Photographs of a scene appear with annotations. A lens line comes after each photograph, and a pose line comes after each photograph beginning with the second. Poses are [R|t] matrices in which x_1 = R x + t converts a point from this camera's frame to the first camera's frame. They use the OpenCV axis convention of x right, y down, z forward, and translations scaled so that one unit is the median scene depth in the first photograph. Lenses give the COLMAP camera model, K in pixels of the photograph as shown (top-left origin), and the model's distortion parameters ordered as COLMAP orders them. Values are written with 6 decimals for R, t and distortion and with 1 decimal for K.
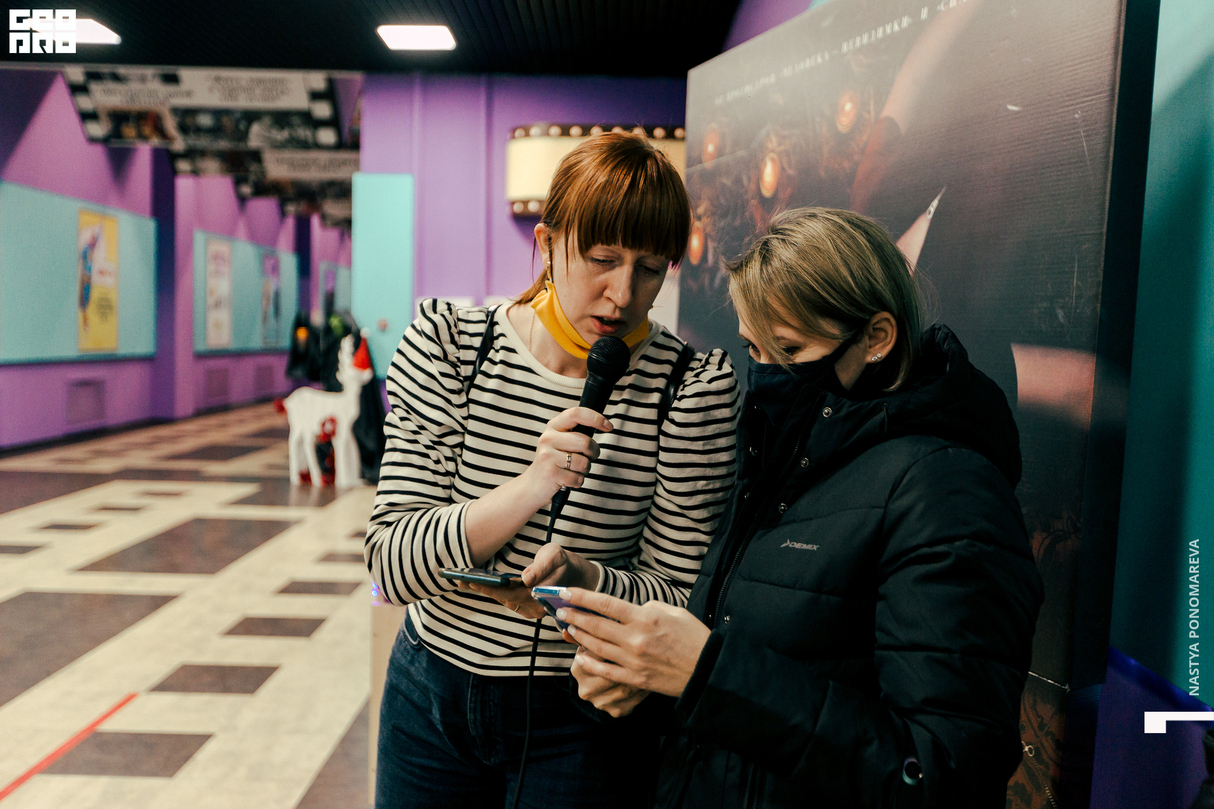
lens RADIAL K [[1202.1, 0, 605.6], [0, 1202.1, 387.3], [0, 0, 1]] dist [-0.002973, 0.005044]
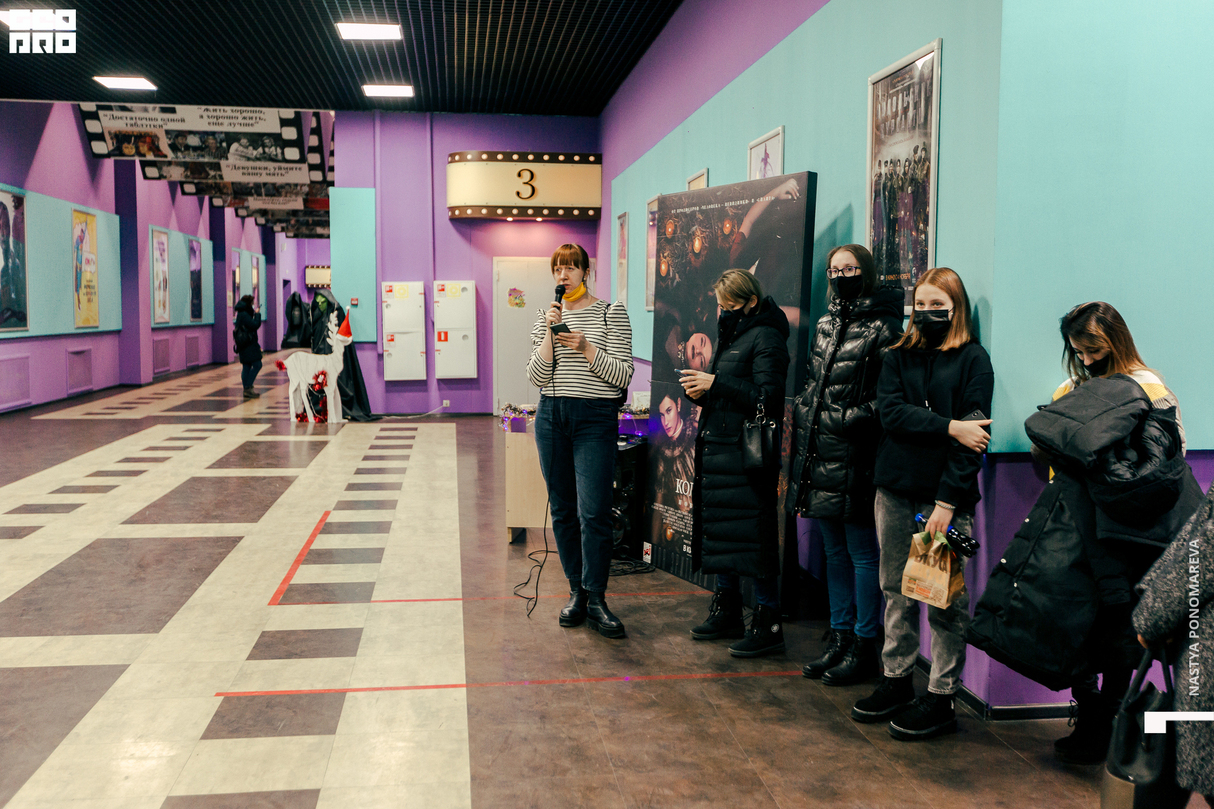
lens RADIAL K [[1170.8, 0, 604.6], [0, 1170.8, 400.9], [0, 0, 1]] dist [-0.004037, -0.003304]
pose [[0.990520, -0.023996, 0.135256, -0.083741], [0.019178, 0.999138, 0.036808, 0.013878], [-0.136022, -0.033865, 0.990127, -0.297209]]
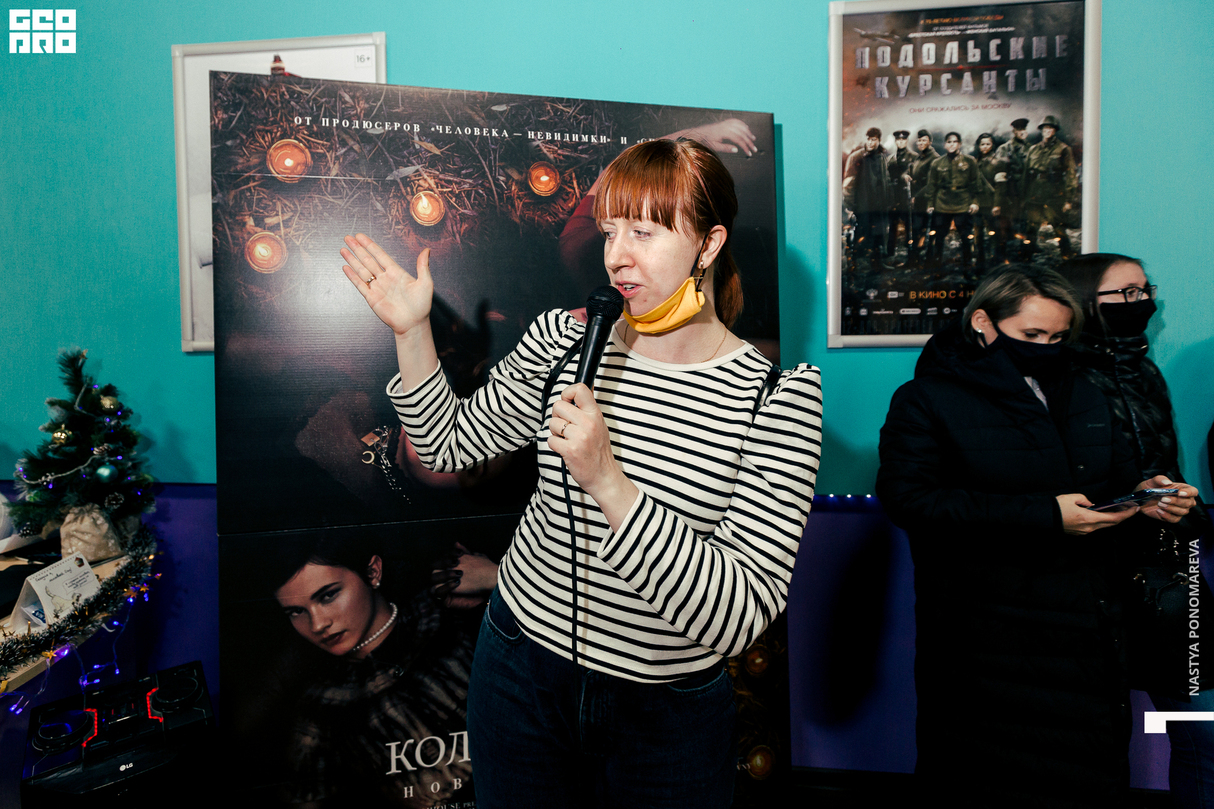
lens RADIAL K [[614.0, 0, 528.5], [0, 614.0, 348.2], [0, 0, 1]] dist [0.002186, 0.000294]
pose [[0.099257, -0.054484, 0.993569, -0.092497], [0.057965, 0.997121, 0.048888, -0.010990], [-0.993372, 0.052740, 0.102129, 0.158649]]
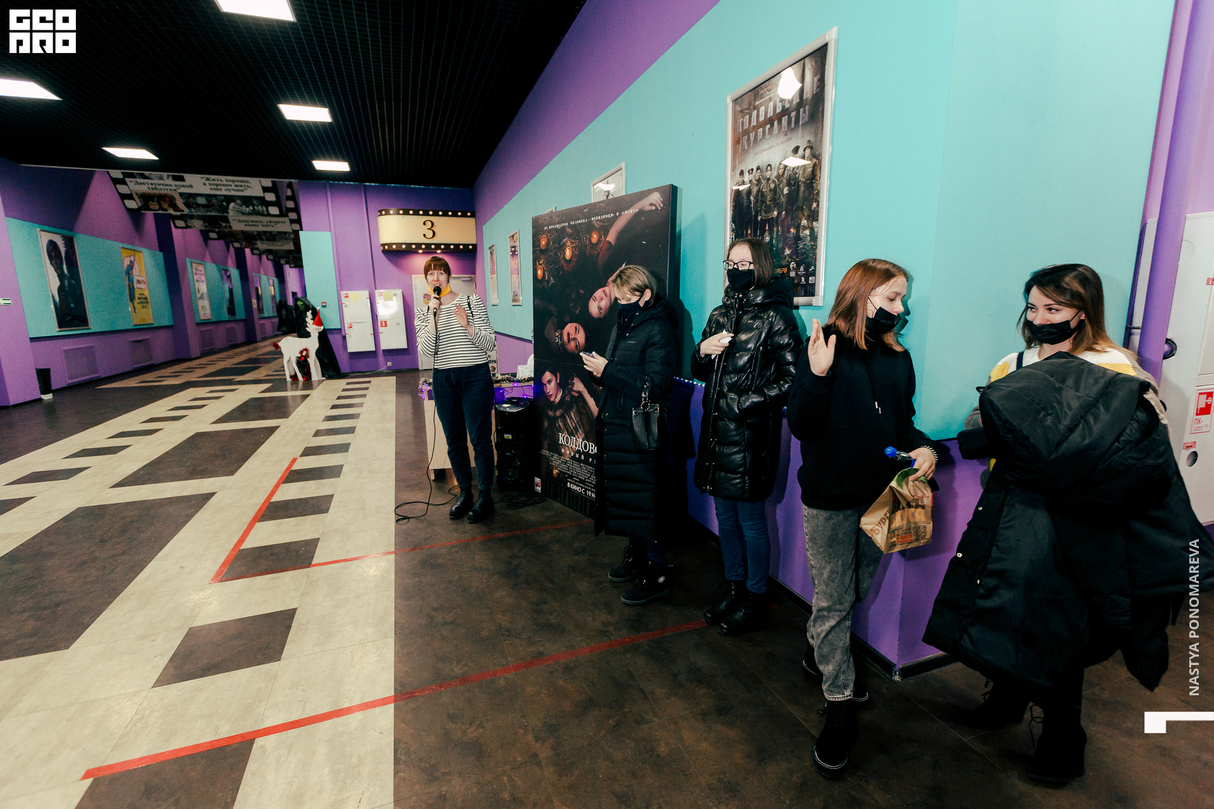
lens RADIAL K [[553.2, 0, 607.0], [0, 553.2, 404.5], [0, 0, 1]] dist [0.001304, -0.000395]
pose [[0.933088, -0.099983, 0.345472, -0.068244], [0.051209, 0.987728, 0.147547, 0.004586], [-0.355985, -0.119983, 0.926757, -0.105036]]
